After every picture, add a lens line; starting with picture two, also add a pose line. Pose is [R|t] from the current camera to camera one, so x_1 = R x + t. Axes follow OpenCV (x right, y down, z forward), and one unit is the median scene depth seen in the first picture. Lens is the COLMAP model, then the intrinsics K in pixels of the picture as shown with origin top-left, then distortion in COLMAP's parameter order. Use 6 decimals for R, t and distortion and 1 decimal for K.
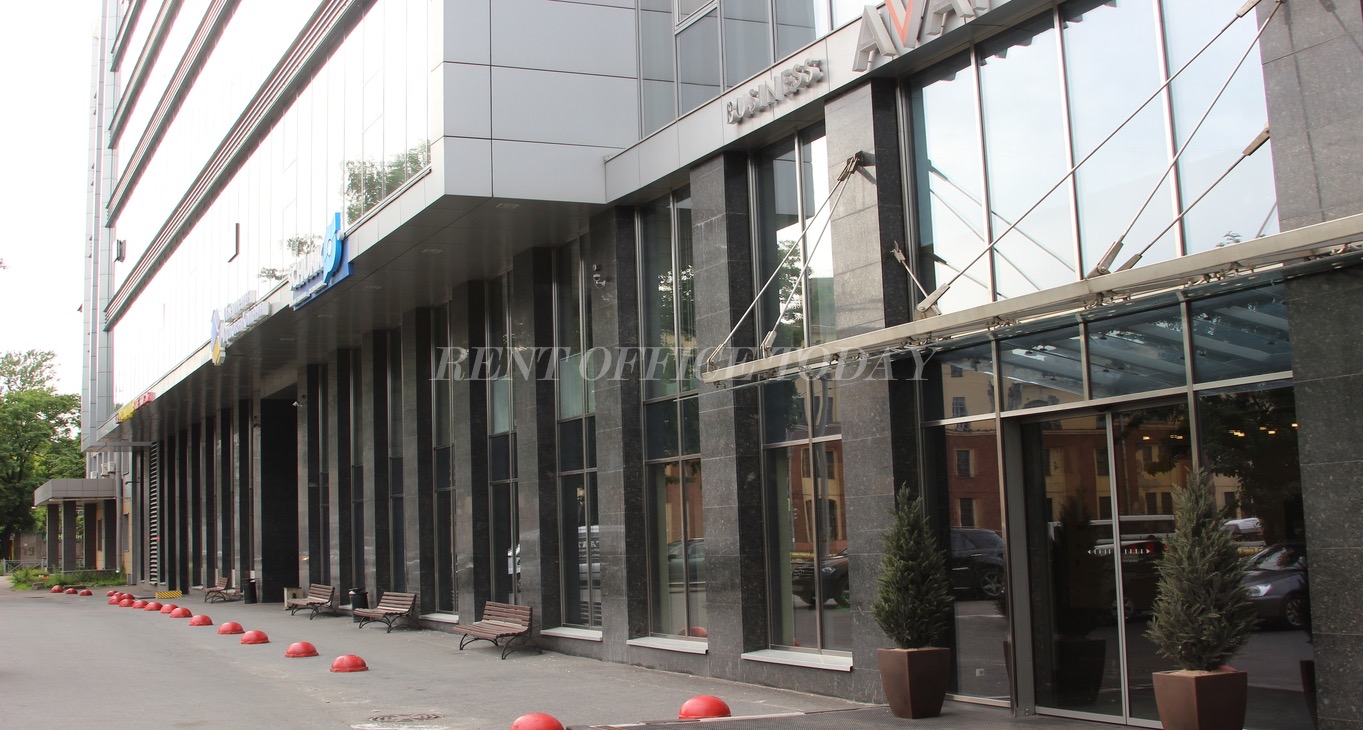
lens RADIAL K [[1777.9, 0, 681.6], [0, 1777.9, 352.5], [0, 0, 1]] dist [-0.142115, 0.000000]
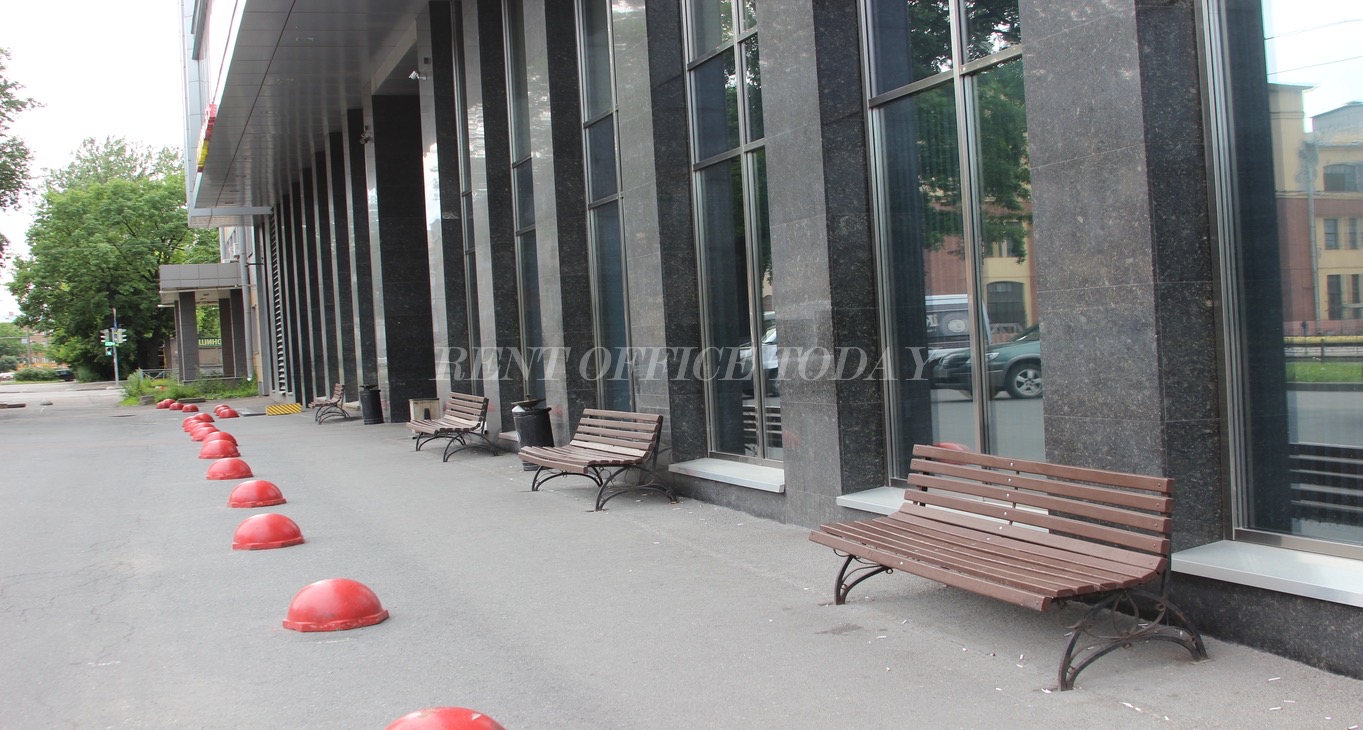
lens RADIAL K [[1777.9, 0, 670.7], [0, 1777.9, 379.3], [0, 0, 1]] dist [-0.142115, 0.000000]
pose [[0.992955, -0.023954, -0.116044, -0.078170], [0.038991, 0.990864, 0.129103, 0.058772], [0.111891, -0.132718, 0.984818, 0.464240]]
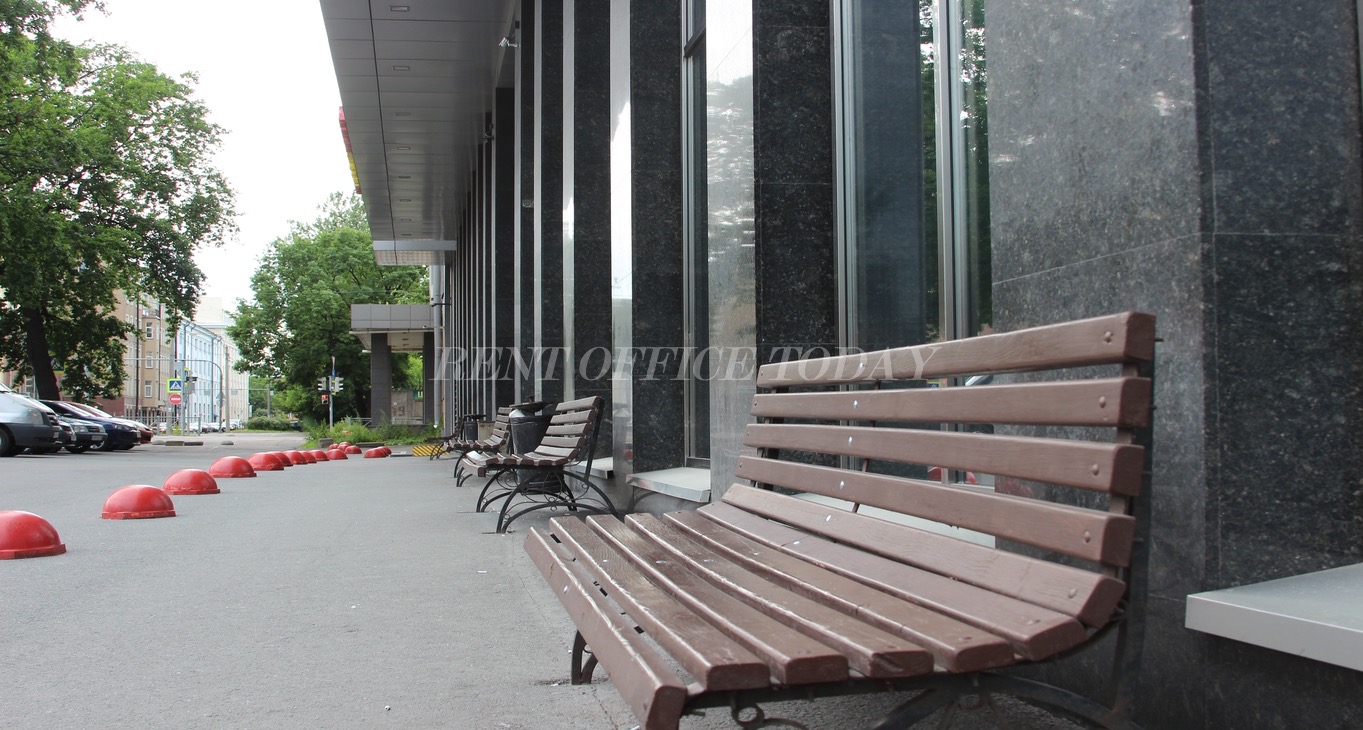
lens RADIAL K [[1777.9, 0, 686.4], [0, 1777.9, 353.7], [0, 0, 1]] dist [-0.142115, 0.000000]
pose [[0.968420, -0.001677, -0.249318, -0.052641], [0.019280, 0.997487, 0.068177, 0.086873], [0.248577, -0.070831, 0.966019, 0.572651]]
